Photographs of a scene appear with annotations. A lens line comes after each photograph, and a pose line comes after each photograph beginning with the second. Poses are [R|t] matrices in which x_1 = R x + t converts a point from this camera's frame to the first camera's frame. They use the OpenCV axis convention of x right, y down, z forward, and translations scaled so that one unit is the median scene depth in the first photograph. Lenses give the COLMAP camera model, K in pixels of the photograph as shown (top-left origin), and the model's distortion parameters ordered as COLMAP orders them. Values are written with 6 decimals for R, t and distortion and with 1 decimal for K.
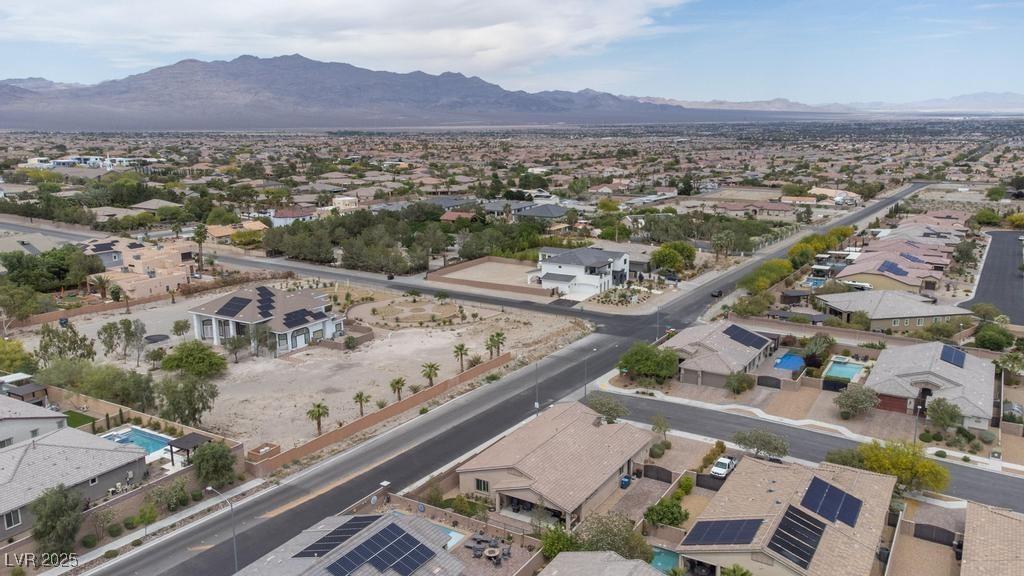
lens RADIAL K [[769.9, 0, 498.4], [0, 769.9, 286.2], [0, 0, 1]] dist [0.041100, 0.002376]
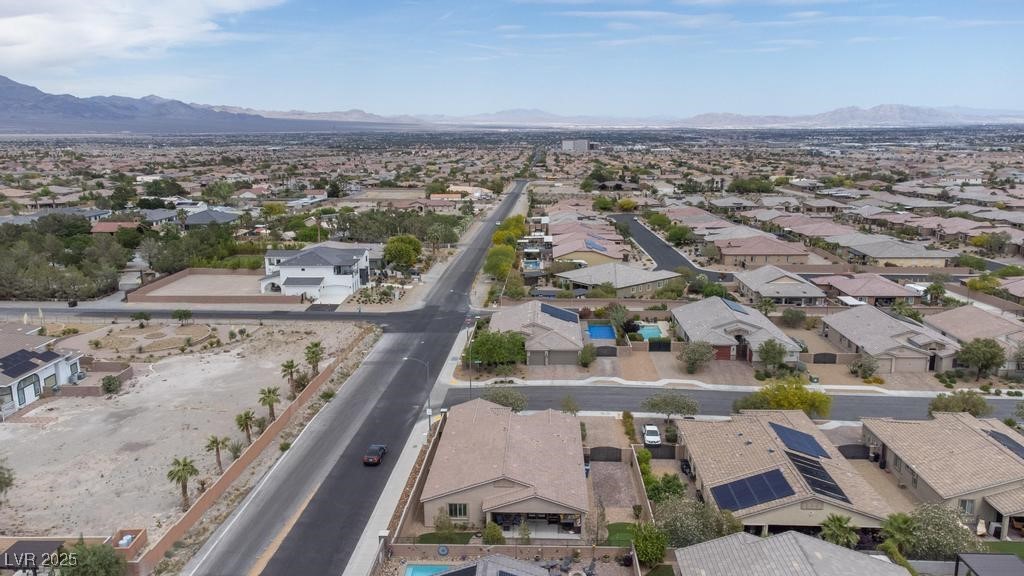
lens RADIAL K [[769.9, 0, 498.4], [0, 769.9, 286.2], [0, 0, 1]] dist [0.041100, 0.002376]
pose [[0.867695, -0.098369, 0.487266, -0.216474], [0.104467, 0.994419, 0.014723, 0.006040], [-0.485995, 0.038128, 0.873129, 0.143124]]
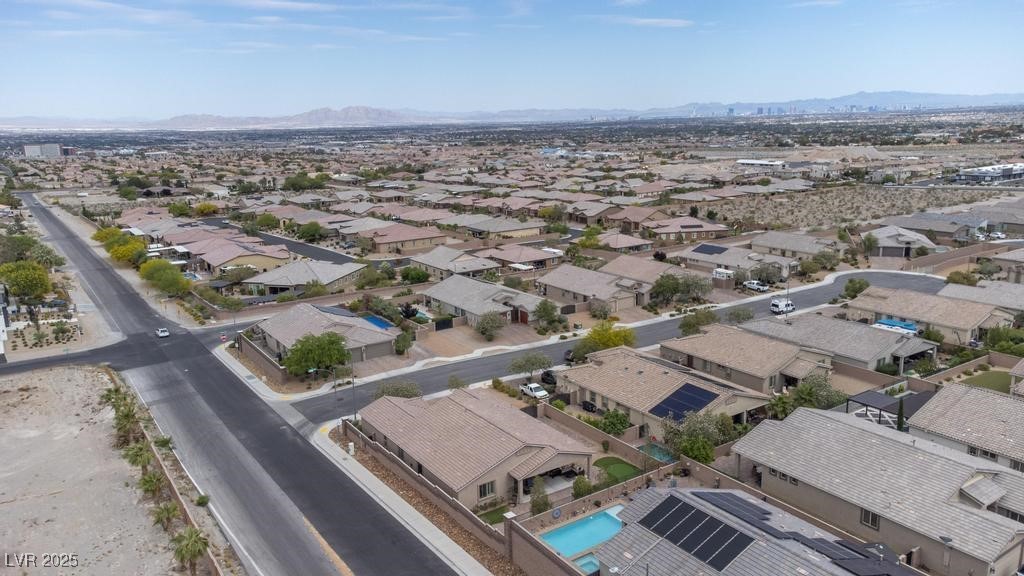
lens RADIAL K [[769.9, 0, 498.4], [0, 769.9, 286.2], [0, 0, 1]] dist [0.041100, 0.002376]
pose [[0.397018, -0.196241, 0.896586, -0.436381], [0.215570, 0.969485, 0.116740, -0.033245], [-0.892136, 0.146929, 0.427207, 0.350462]]
